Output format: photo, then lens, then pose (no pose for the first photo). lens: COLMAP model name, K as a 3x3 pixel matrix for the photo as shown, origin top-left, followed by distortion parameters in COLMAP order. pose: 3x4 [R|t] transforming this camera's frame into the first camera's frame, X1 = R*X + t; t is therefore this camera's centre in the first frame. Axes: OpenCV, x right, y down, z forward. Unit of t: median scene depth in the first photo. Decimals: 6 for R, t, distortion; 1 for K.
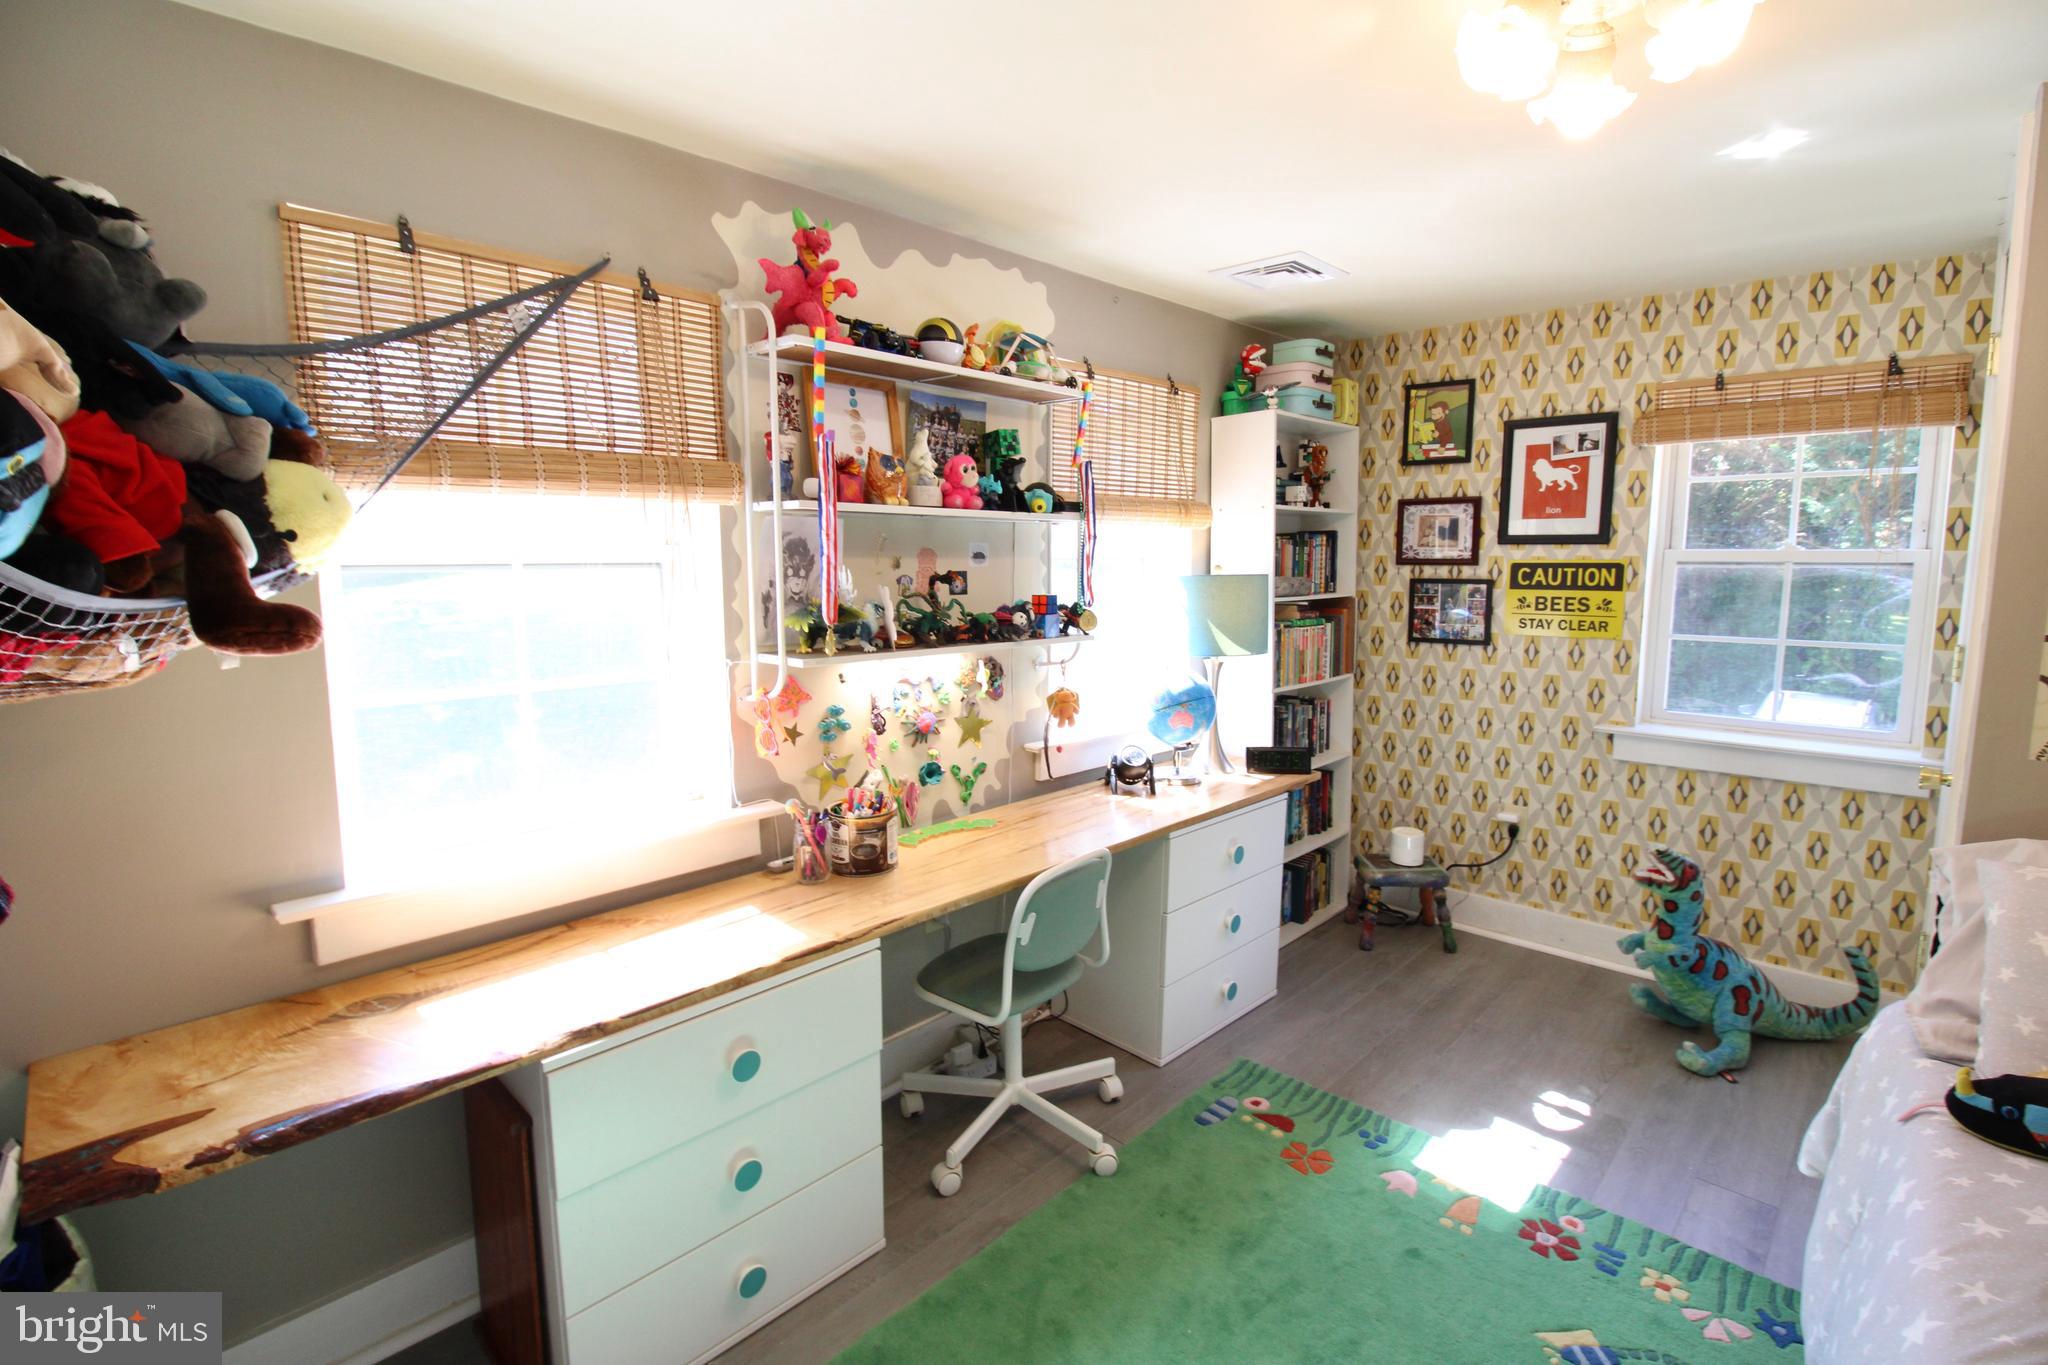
lens RADIAL K [[943.9, 0, 1029.2], [0, 943.9, 676.4], [0, 0, 1]] dist [-0.007519, -0.005571]
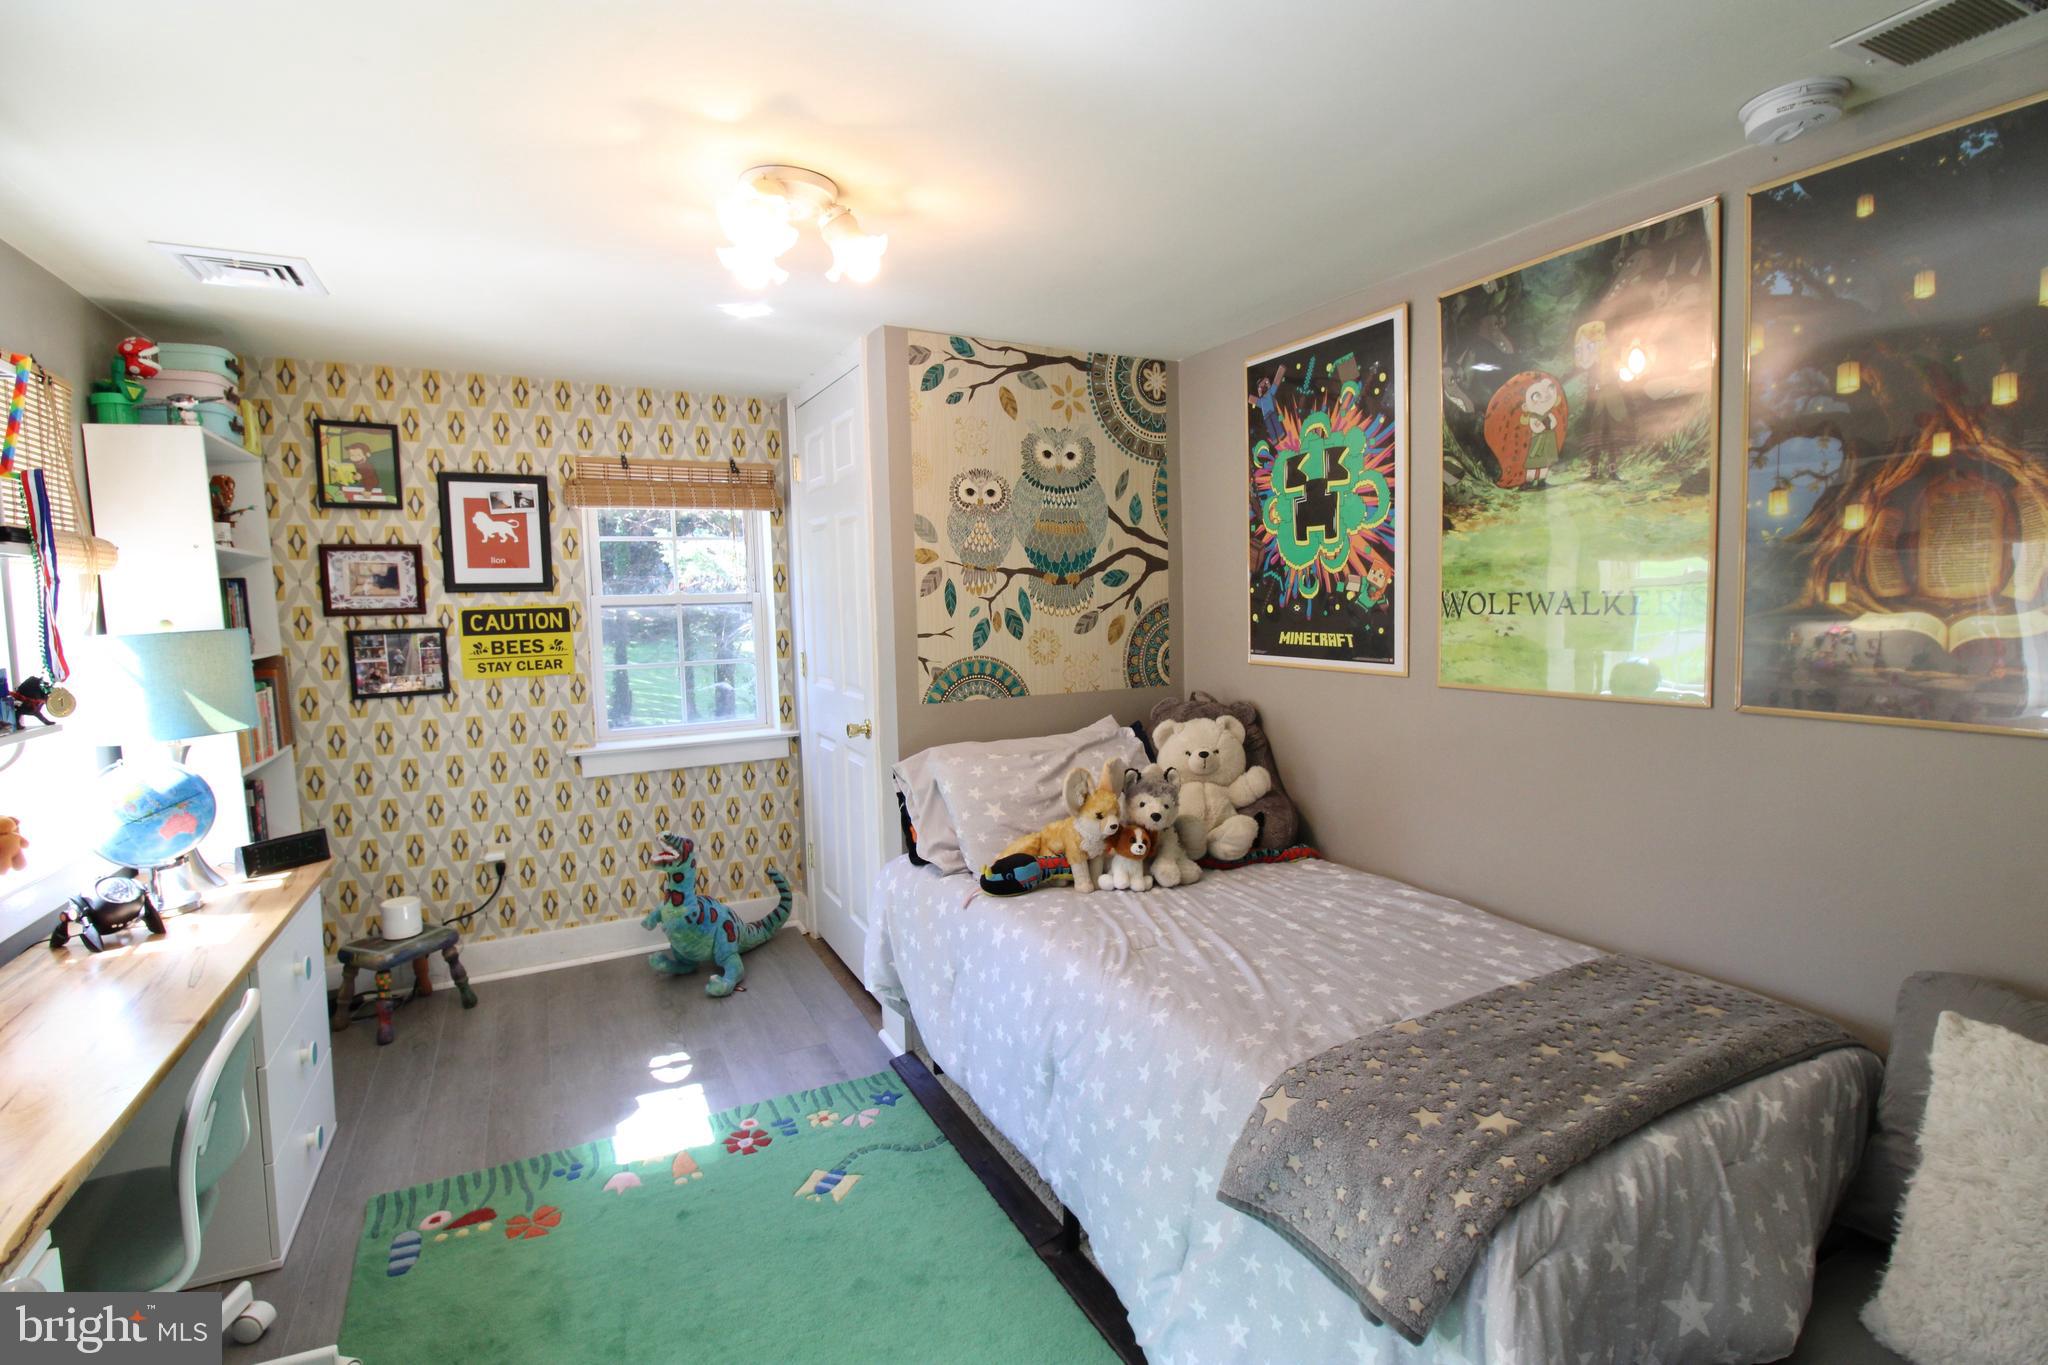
lens RADIAL K [[943.9, 0, 1028.1], [0, 943.9, 673.7], [0, 0, 1]] dist [-0.007519, -0.005571]
pose [[0.326027, -0.084056, 0.941616, -0.273061], [0.142760, 0.988994, 0.038856, -0.004843], [-0.934519, 0.121757, 0.334439, 0.097445]]
